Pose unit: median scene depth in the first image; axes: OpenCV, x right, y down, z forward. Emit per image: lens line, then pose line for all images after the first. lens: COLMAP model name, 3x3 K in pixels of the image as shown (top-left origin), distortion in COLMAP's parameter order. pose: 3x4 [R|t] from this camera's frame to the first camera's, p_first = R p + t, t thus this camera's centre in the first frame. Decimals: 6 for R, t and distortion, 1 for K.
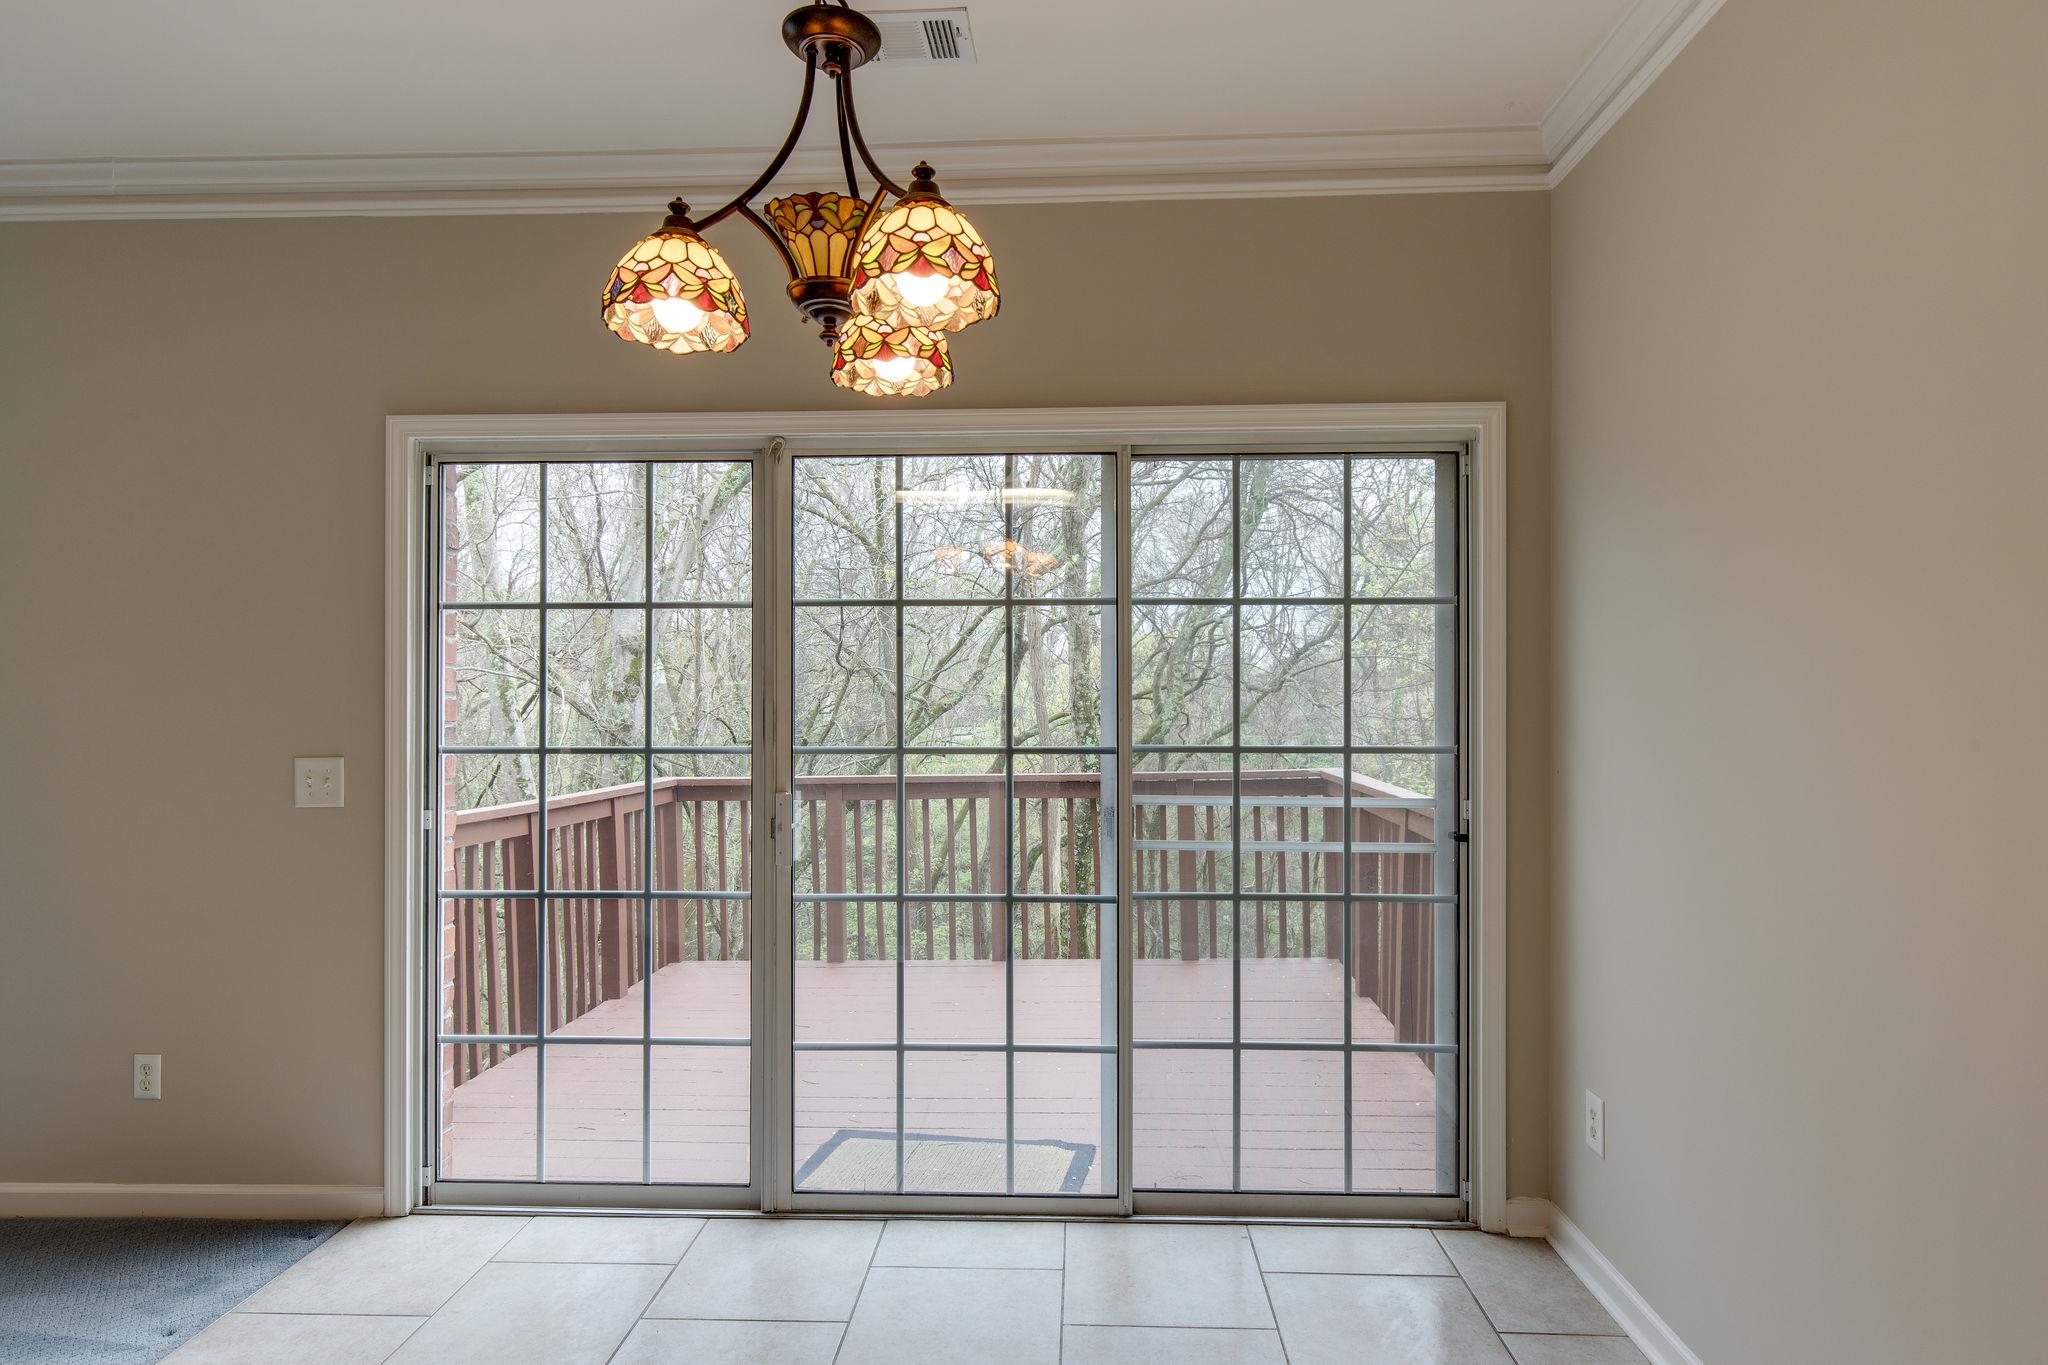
lens RADIAL K [[1115.8, 0, 1037.7], [0, 1115.8, 688.9], [0, 0, 1]] dist [0.001552, 0.000262]
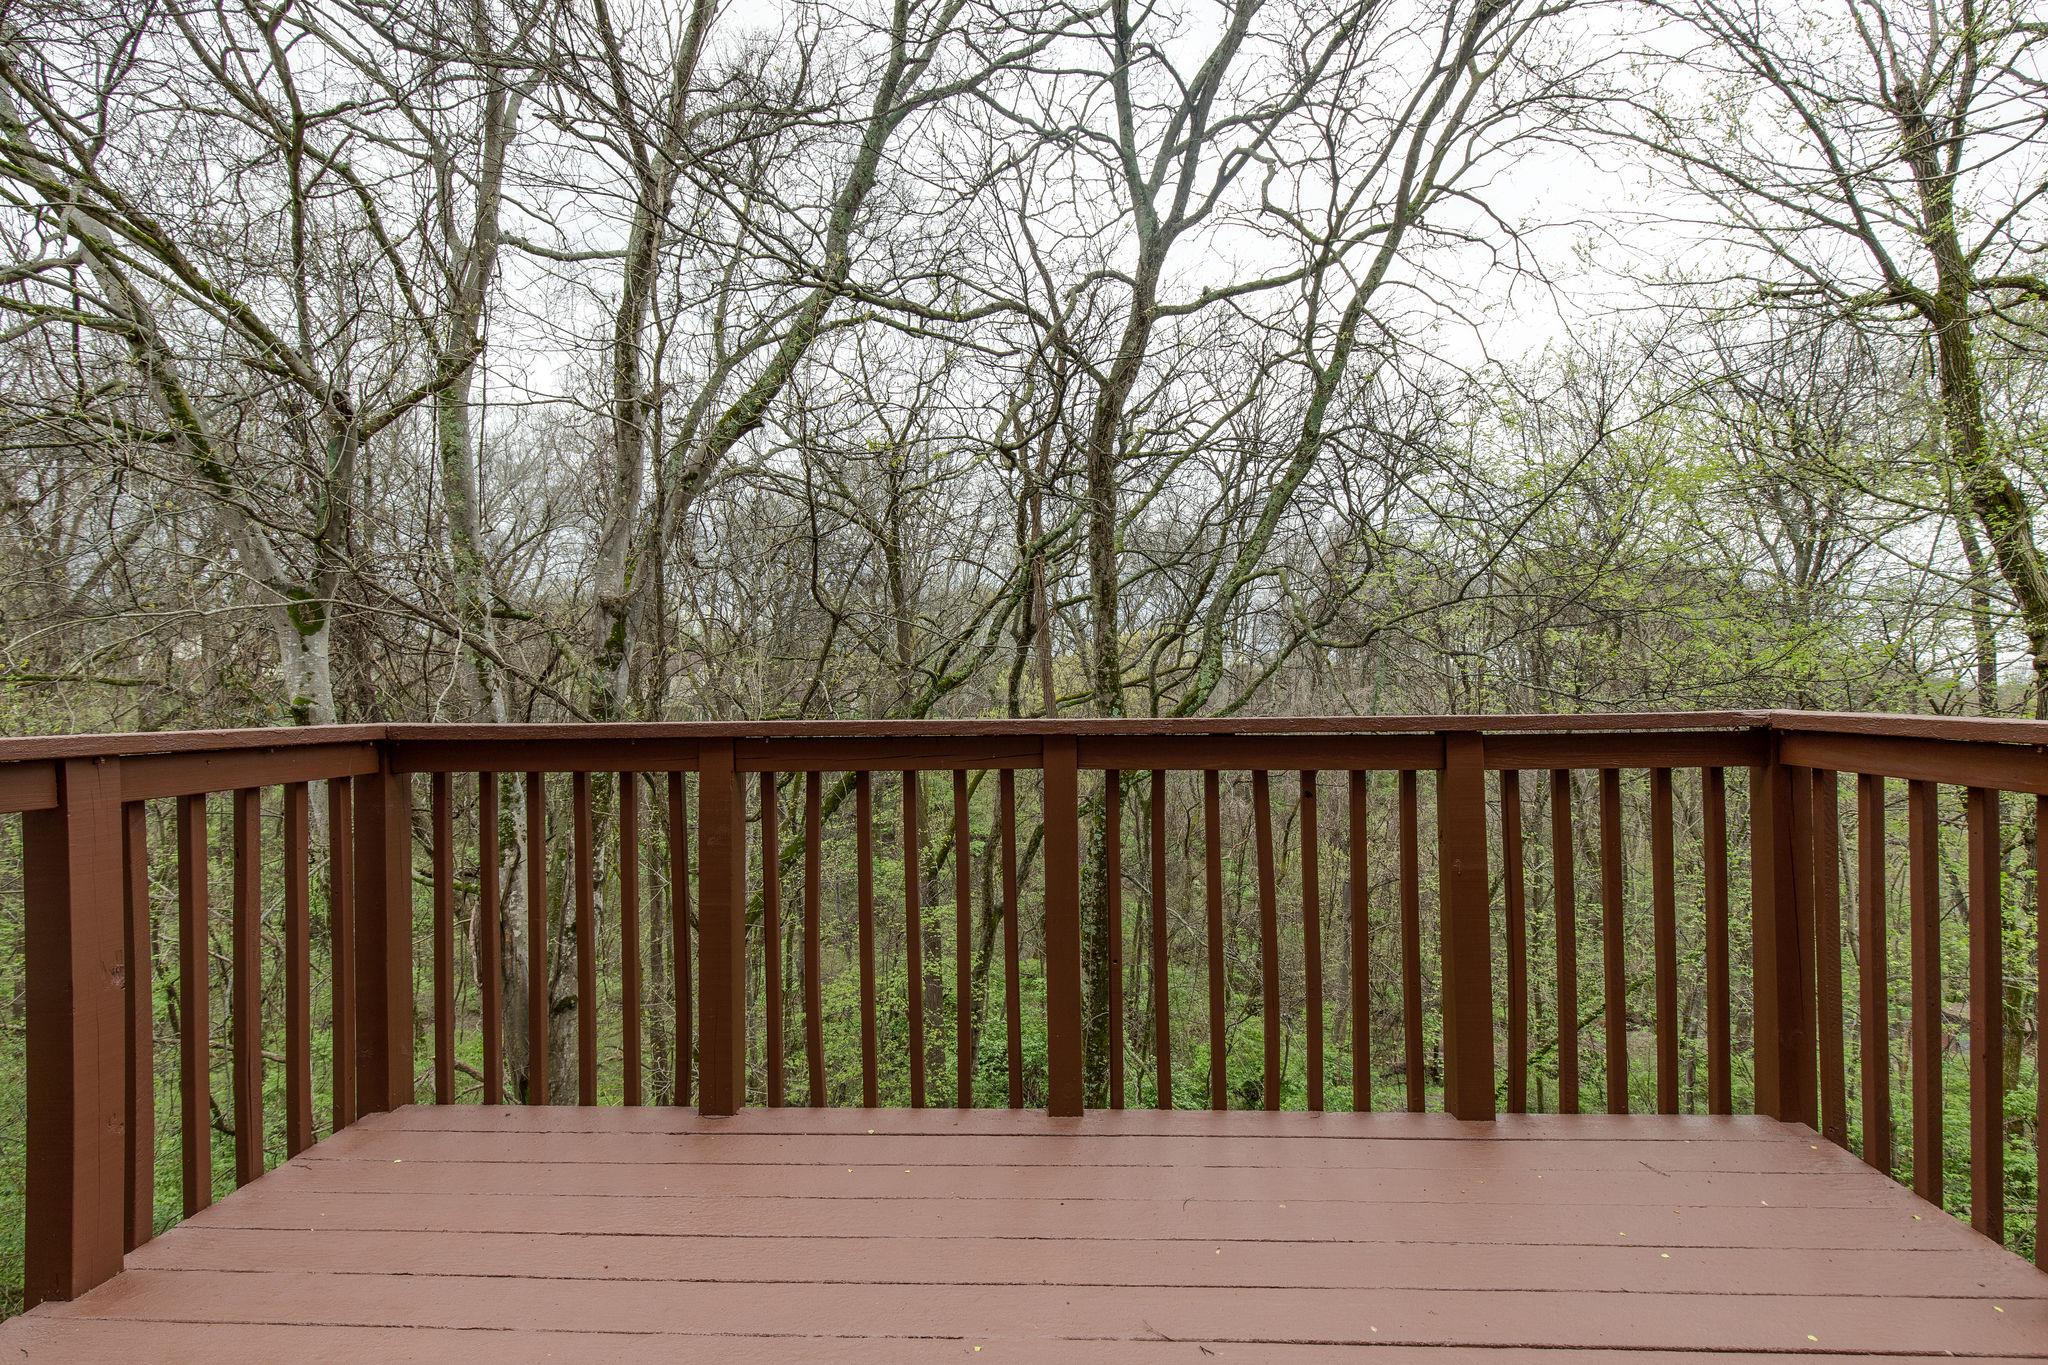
lens RADIAL K [[917.4, 0, 1026.8], [0, 917.4, 703.2], [0, 0, 1]] dist [0.001021, 0.000054]
pose [[0.999976, 0.004539, -0.005281, -0.094491], [-0.004450, 0.999851, 0.016688, 0.124572], [0.005356, -0.016664, 0.999847, 1.202117]]
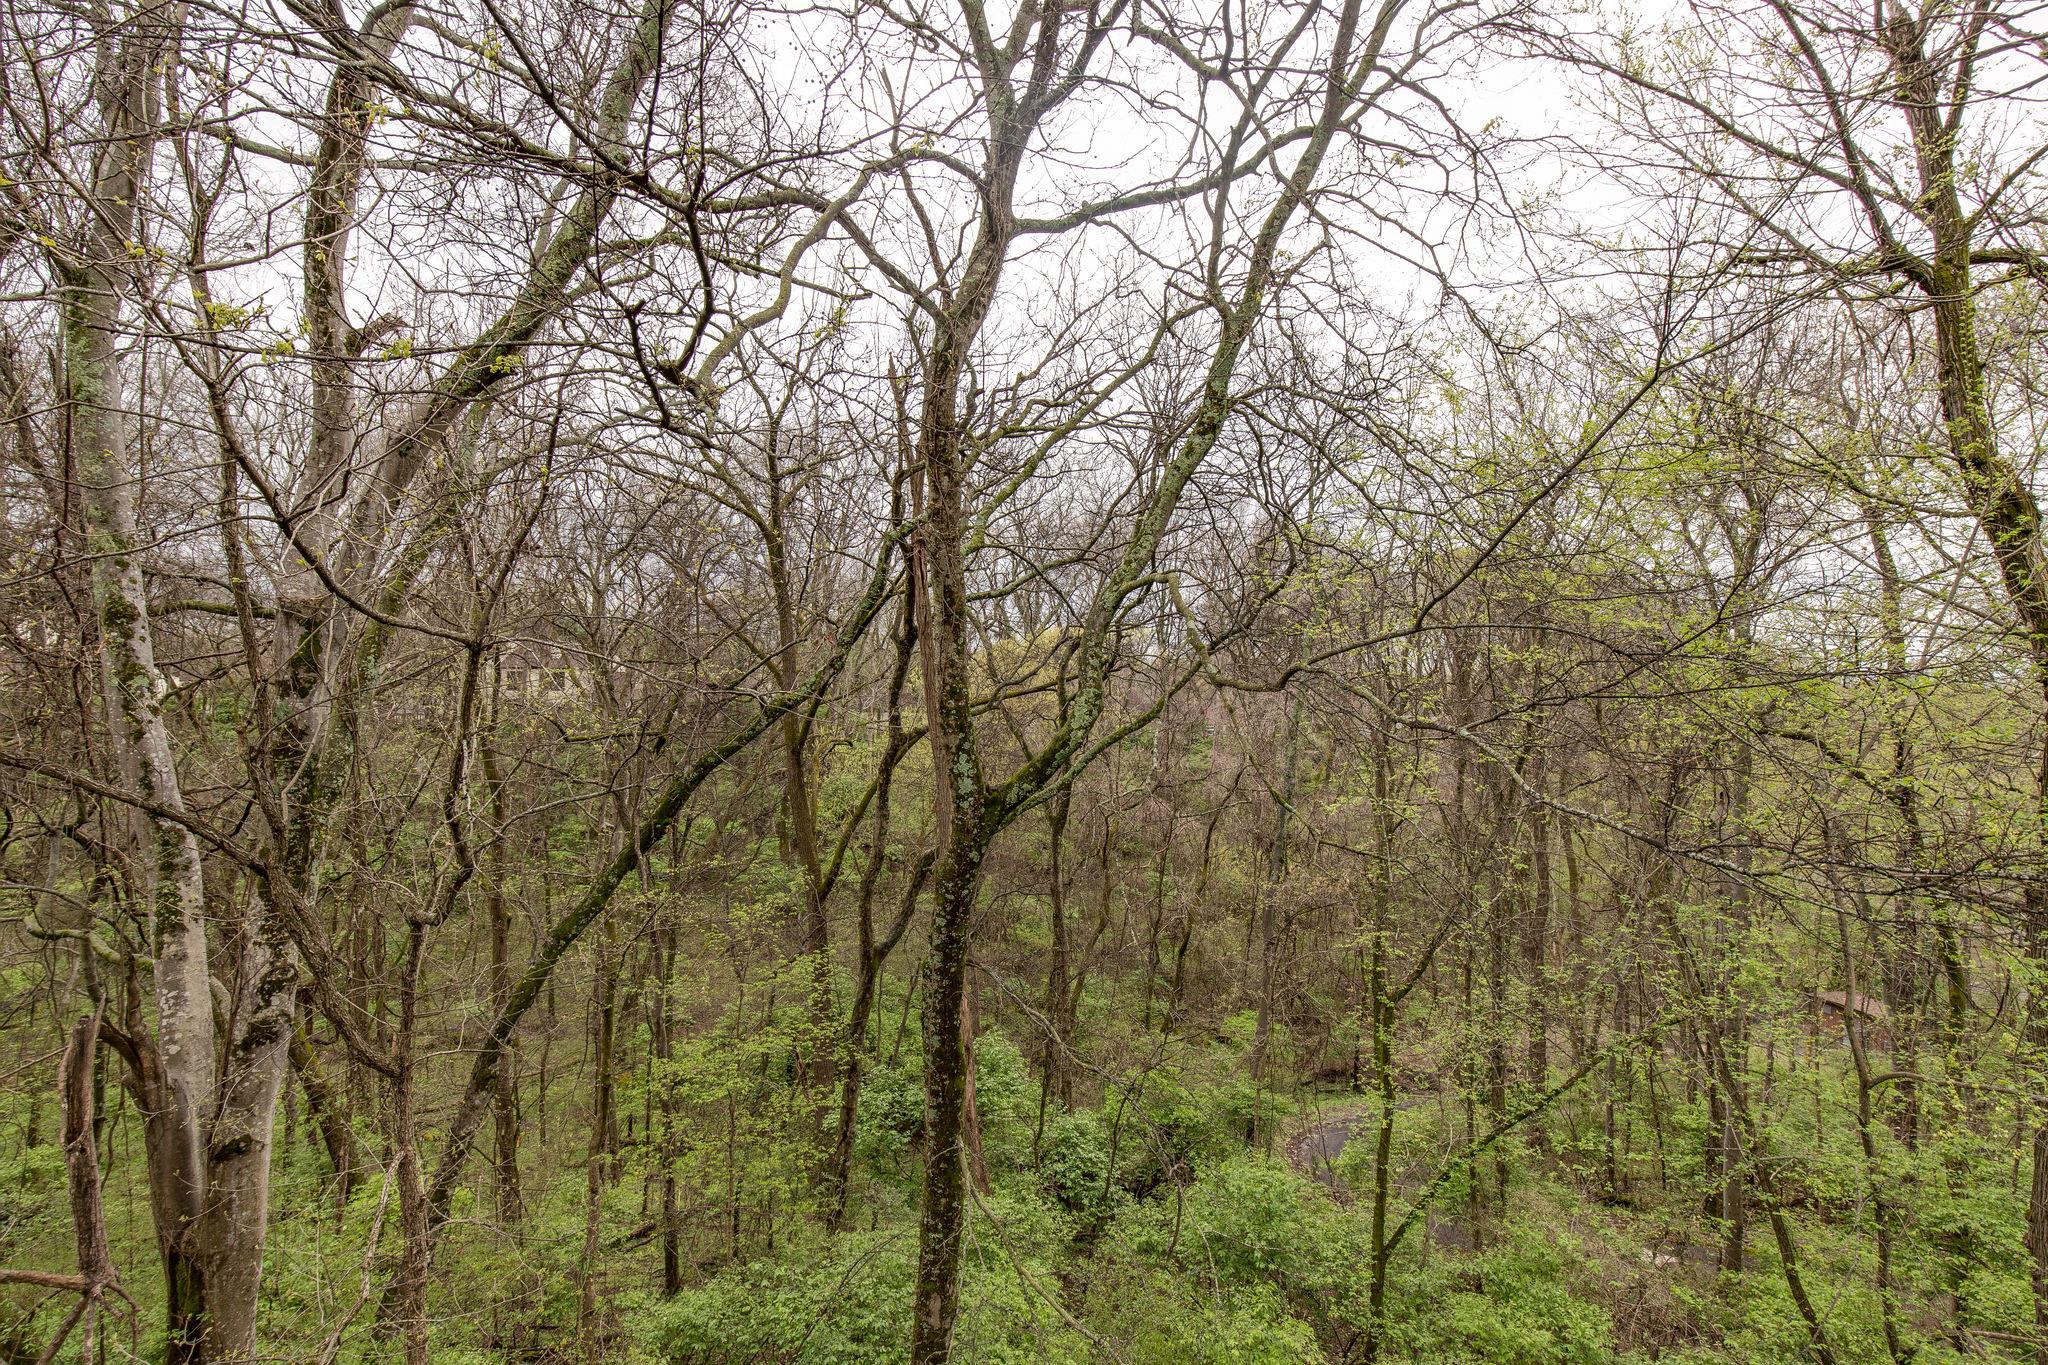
lens RADIAL K [[925.3, 0, 1037.8], [0, 925.3, 721.4], [0, 0, 1]] dist [-0.016219, 0.000430]
pose [[0.996619, 0.004022, 0.082061, 0.201128], [-0.007732, 0.998960, 0.044944, -0.007517], [-0.081795, -0.045426, 0.995613, 1.970227]]
